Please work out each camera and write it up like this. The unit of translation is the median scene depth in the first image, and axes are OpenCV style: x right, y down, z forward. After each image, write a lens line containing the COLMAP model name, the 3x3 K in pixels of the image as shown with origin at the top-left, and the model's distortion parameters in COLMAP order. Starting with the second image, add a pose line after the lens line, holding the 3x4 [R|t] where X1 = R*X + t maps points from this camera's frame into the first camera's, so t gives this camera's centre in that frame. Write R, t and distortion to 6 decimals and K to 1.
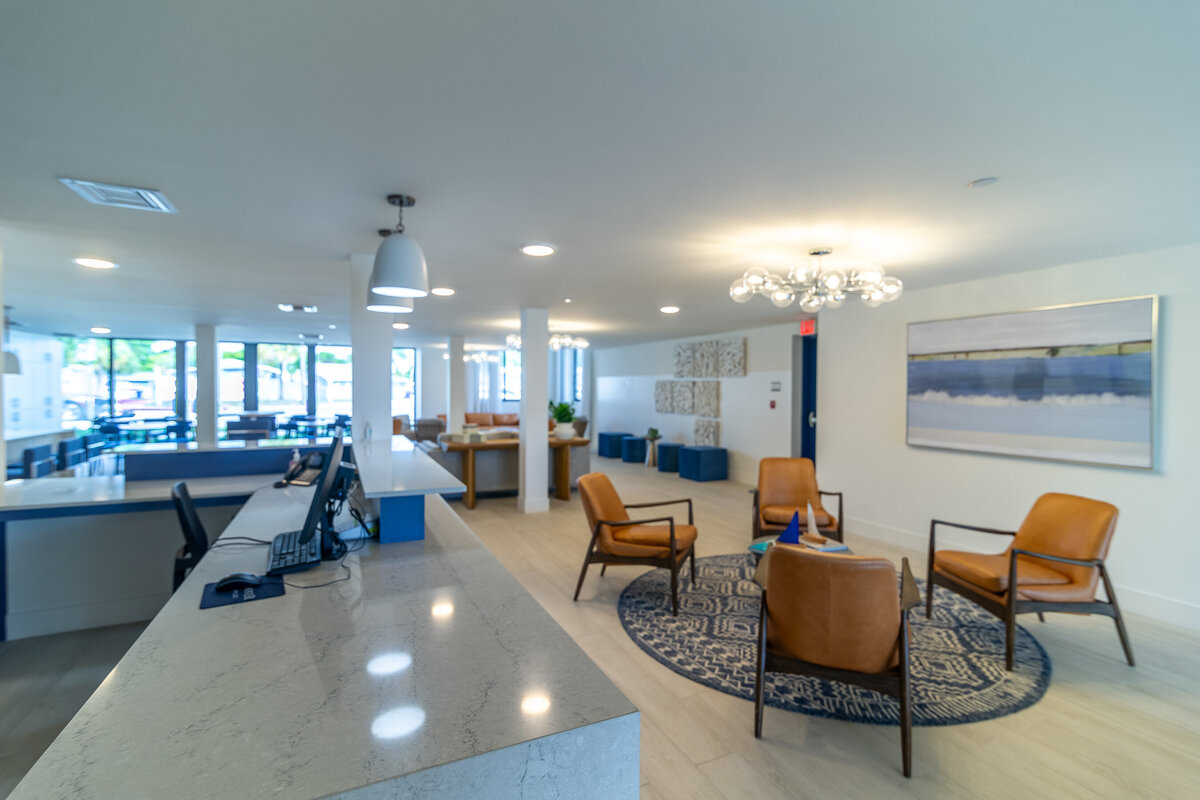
lens RADIAL K [[554.3, 0, 599.1], [0, 554.3, 398.8], [0, 0, 1]] dist [0.005087, 0.001021]
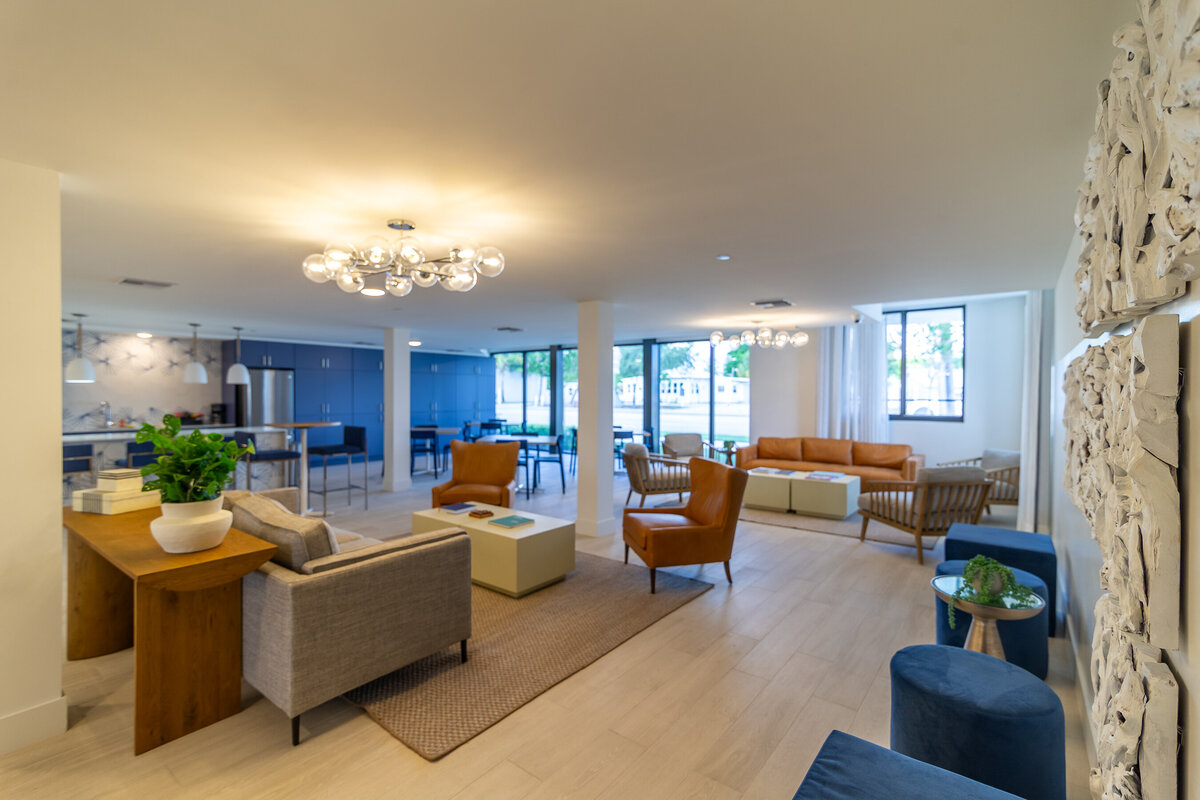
lens RADIAL K [[538.9, 0, 598.5], [0, 538.9, 399.9], [0, 0, 1]] dist [0.003496, 0.003581]
pose [[0.446956, 0.007713, -0.894522, 0.588438], [-0.017826, 0.999841, -0.000286, -0.031879], [0.894378, 0.016073, 0.447023, 1.926397]]
